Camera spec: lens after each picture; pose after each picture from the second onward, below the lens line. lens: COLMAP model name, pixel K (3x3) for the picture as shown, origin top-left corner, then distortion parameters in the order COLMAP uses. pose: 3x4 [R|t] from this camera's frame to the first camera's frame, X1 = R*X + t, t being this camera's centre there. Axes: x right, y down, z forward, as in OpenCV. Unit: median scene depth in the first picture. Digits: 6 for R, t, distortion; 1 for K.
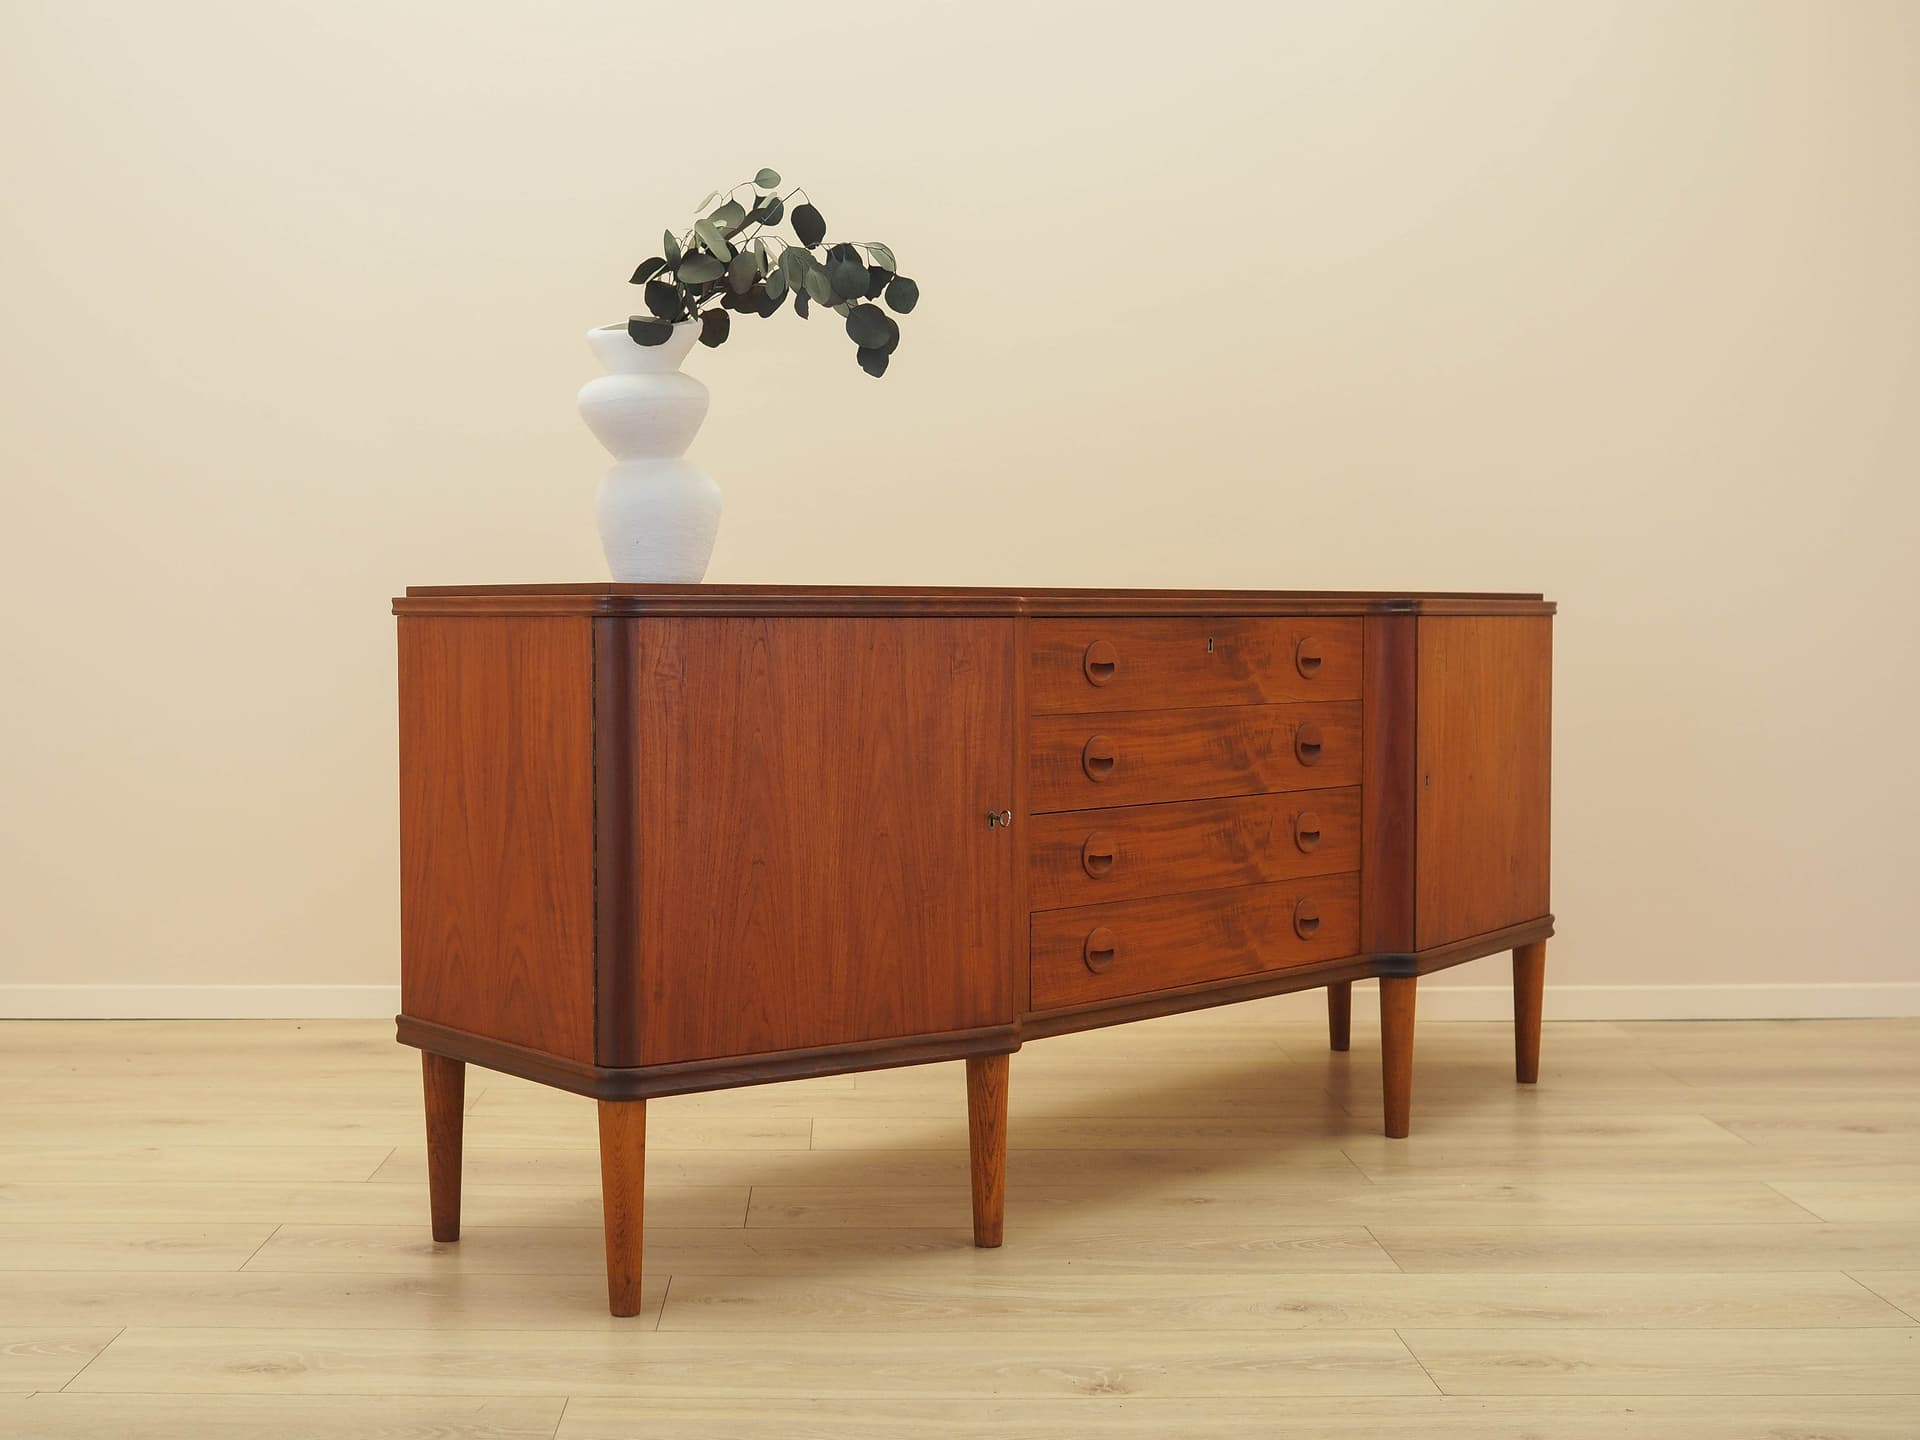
lens RADIAL K [[2186.7, 0, 846.8], [0, 2186.7, 716.5], [0, 0, 1]] dist [-0.007665, 0.012222]
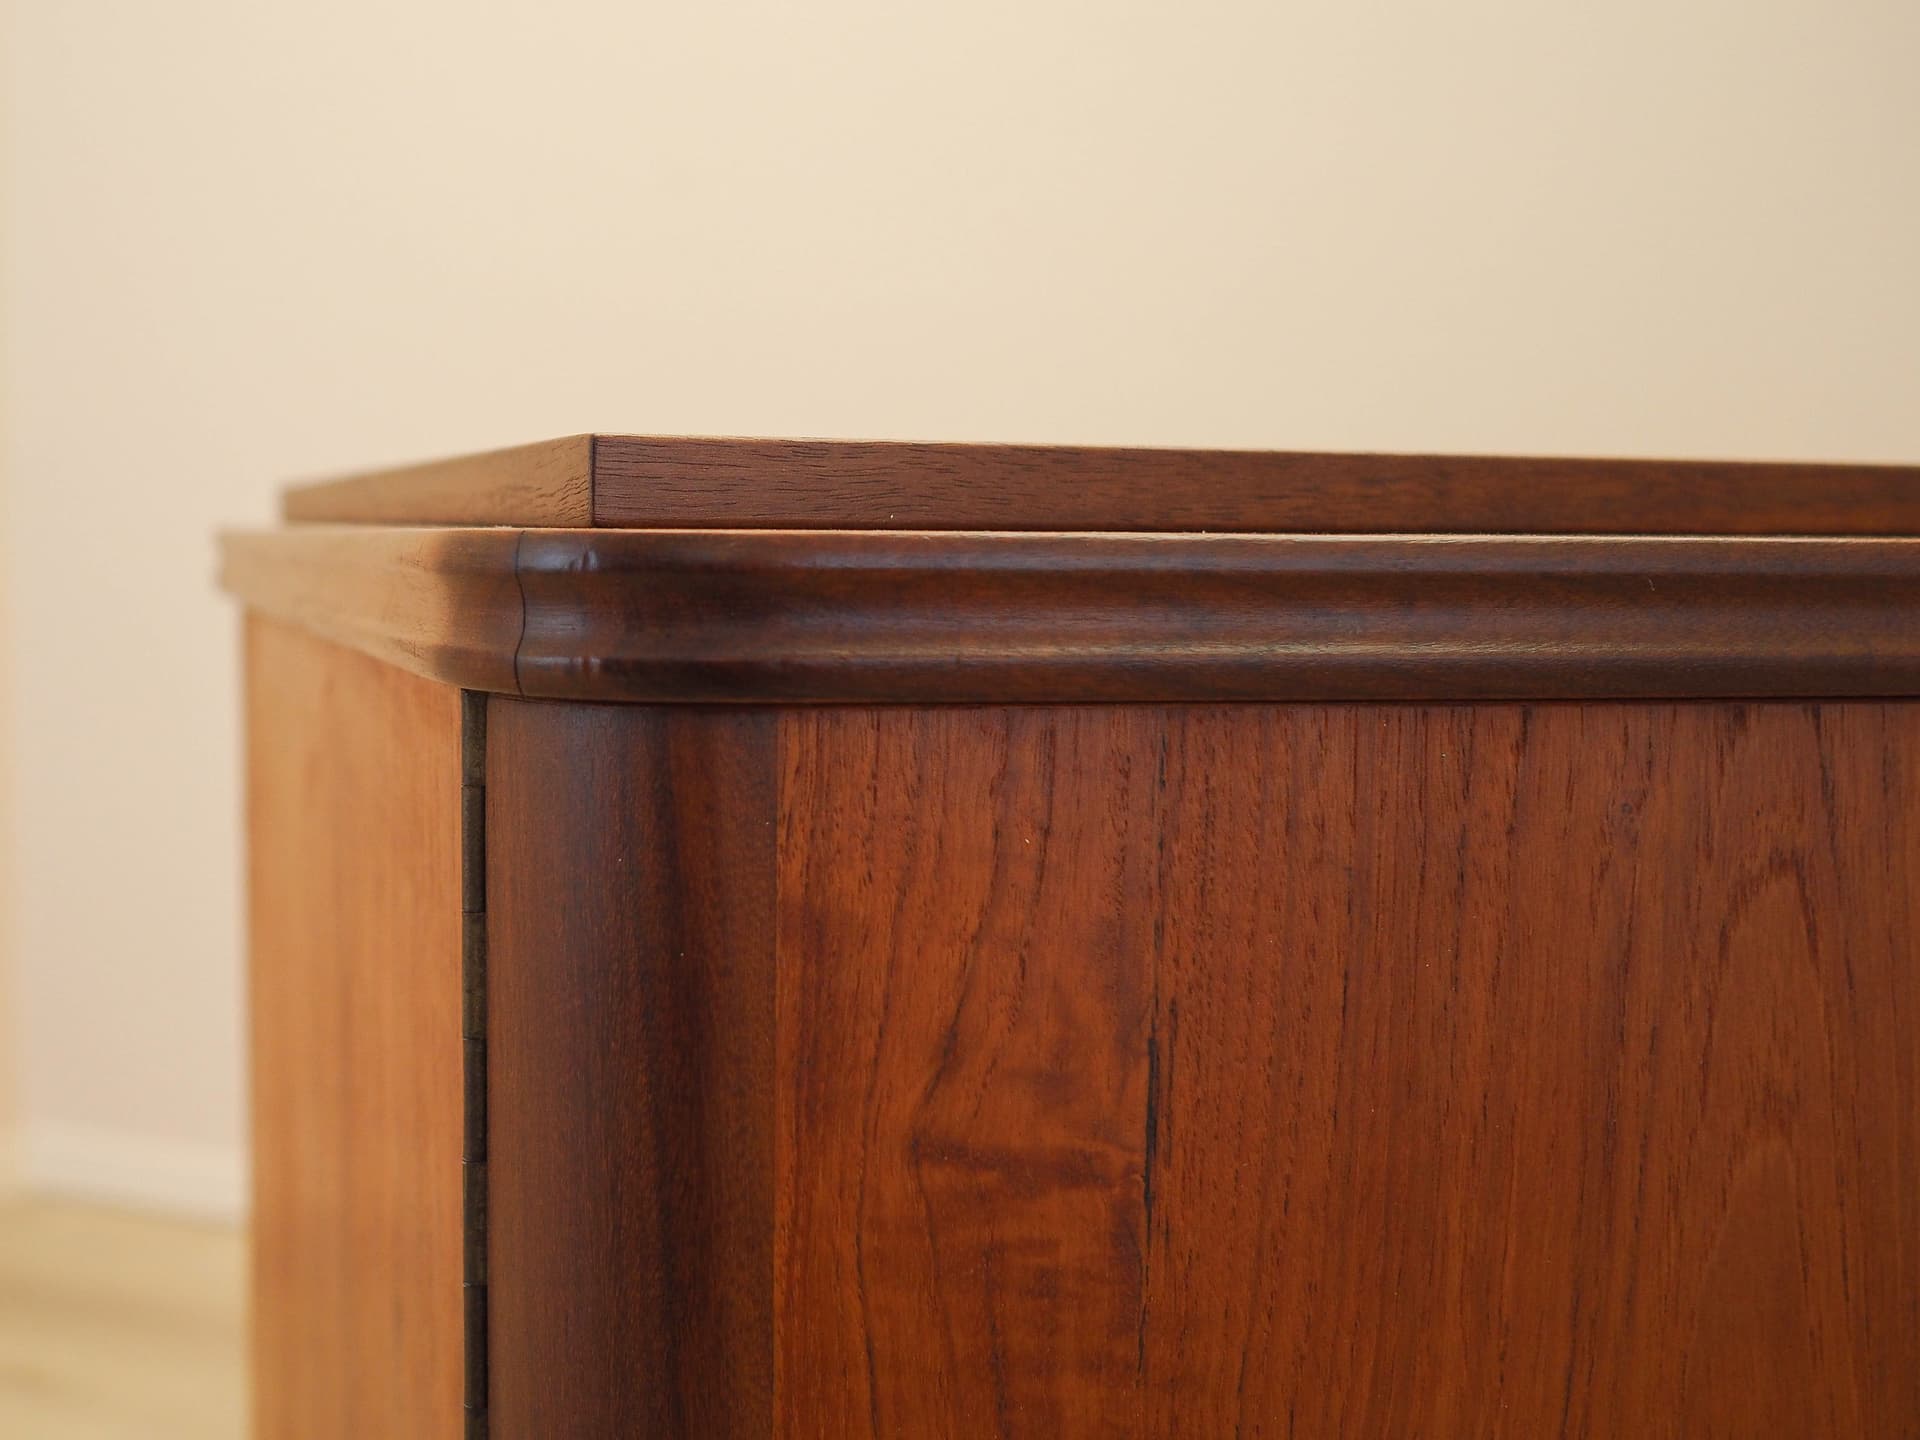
lens RADIAL K [[2086.4, 0, 960.0], [0, 2086.4, 720.0], [0, 0, 1]] dist [-0.020677, 0.027847]
pose [[0.934439, 0.040021, -0.353866, -0.039071], [-0.023668, 0.998448, 0.050421, -0.046308], [0.355335, -0.038740, 0.933936, 0.808168]]
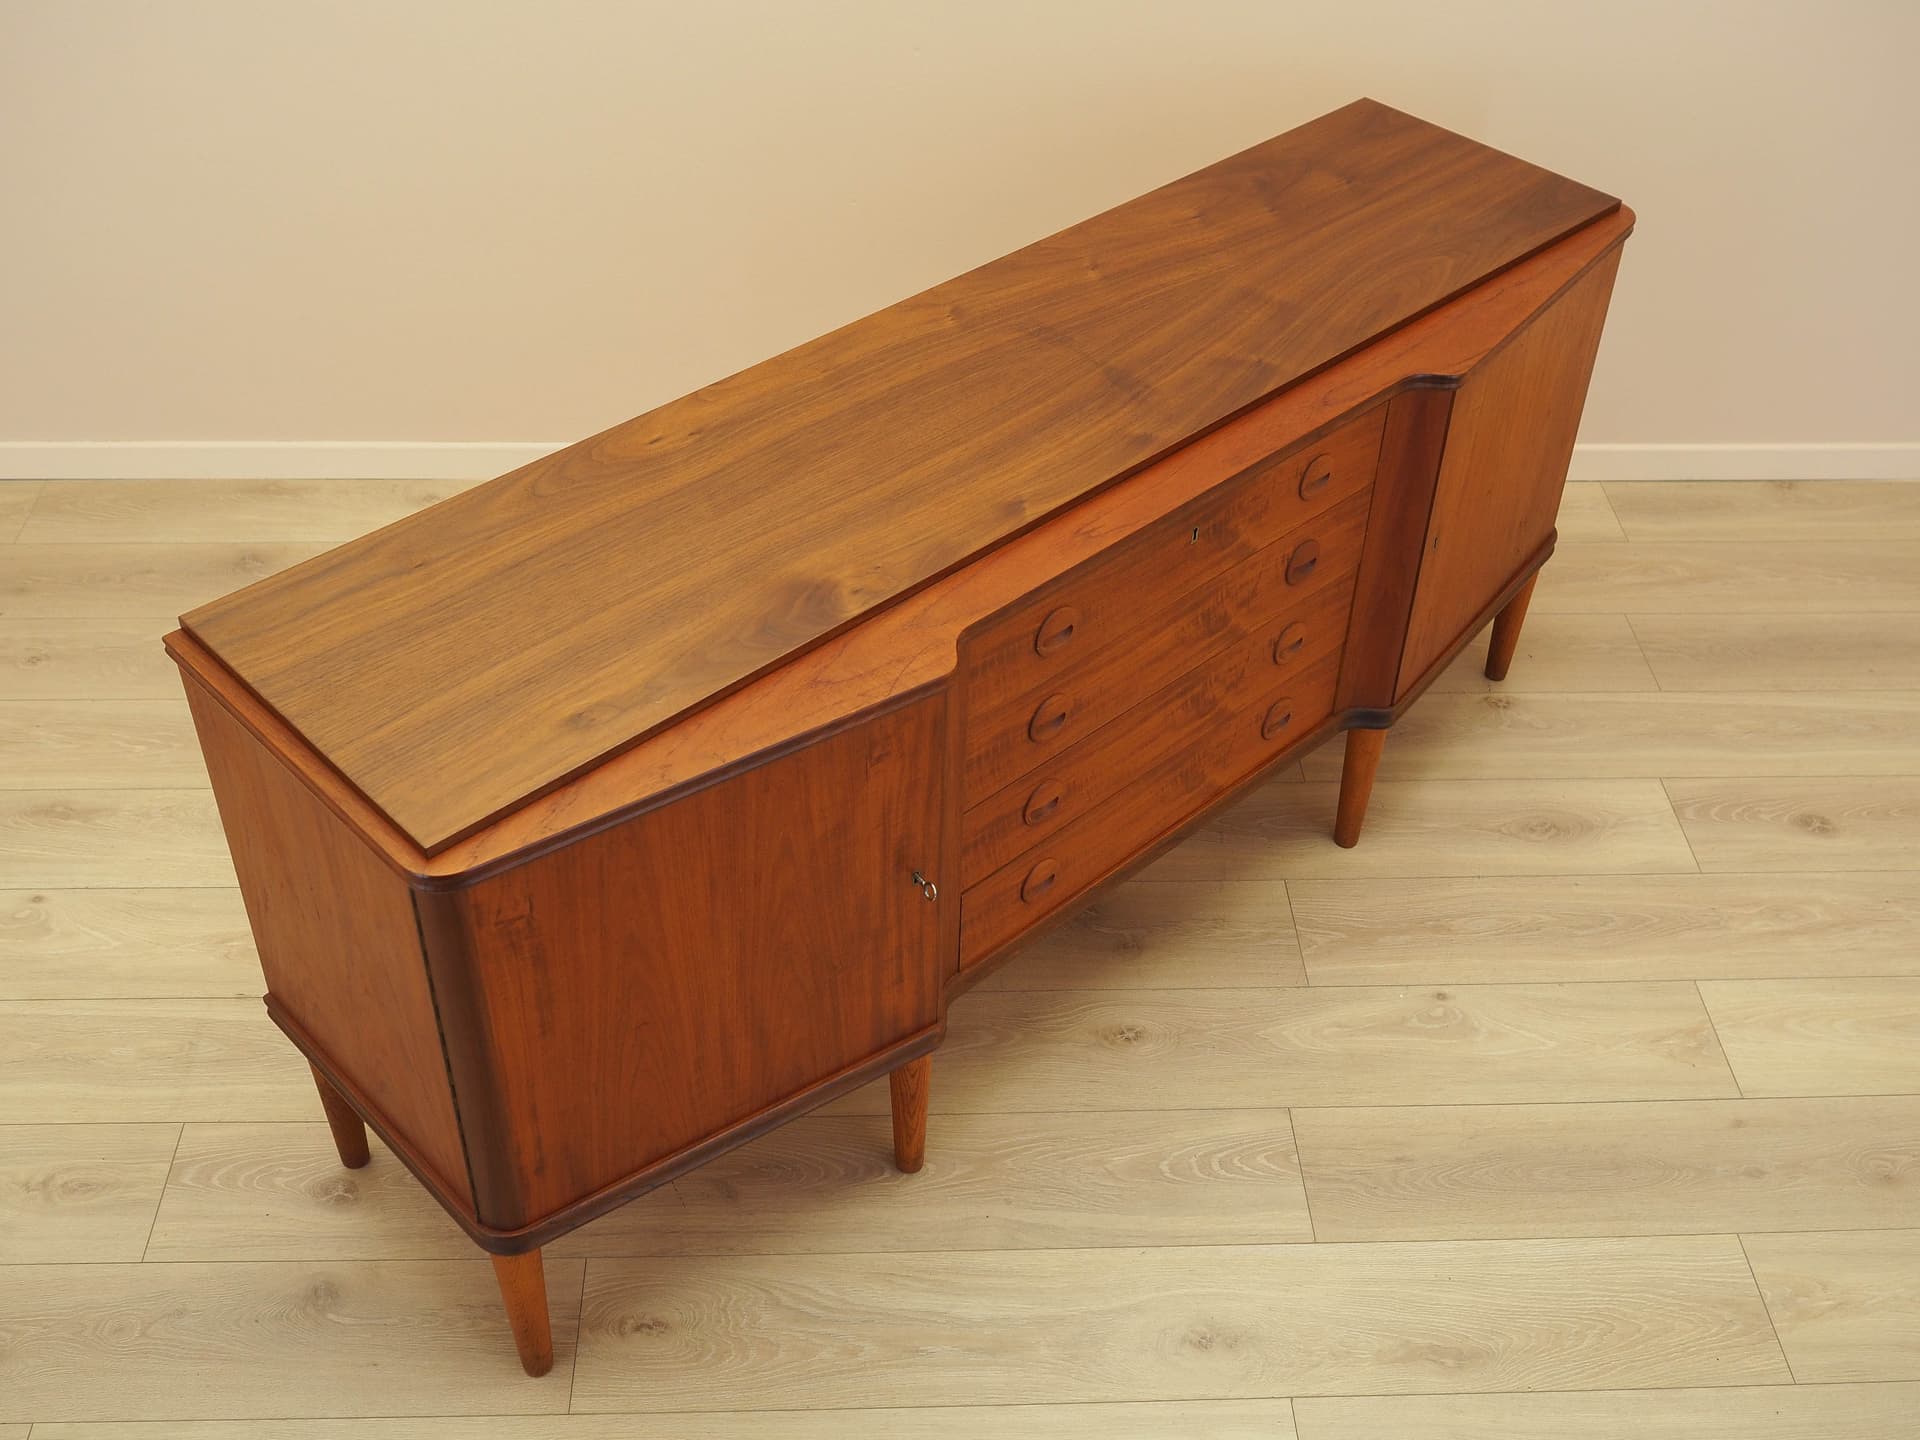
lens RADIAL K [[2086.4, 0, 960.0], [0, 2086.4, 720.0], [0, 0, 1]] dist [-0.020677, 0.027847]
pose [[0.998646, -0.008471, 0.051336, 0.042109], [-0.024650, 0.791871, 0.610191, -0.510064], [-0.045820, -0.610630, 0.790589, 0.384527]]
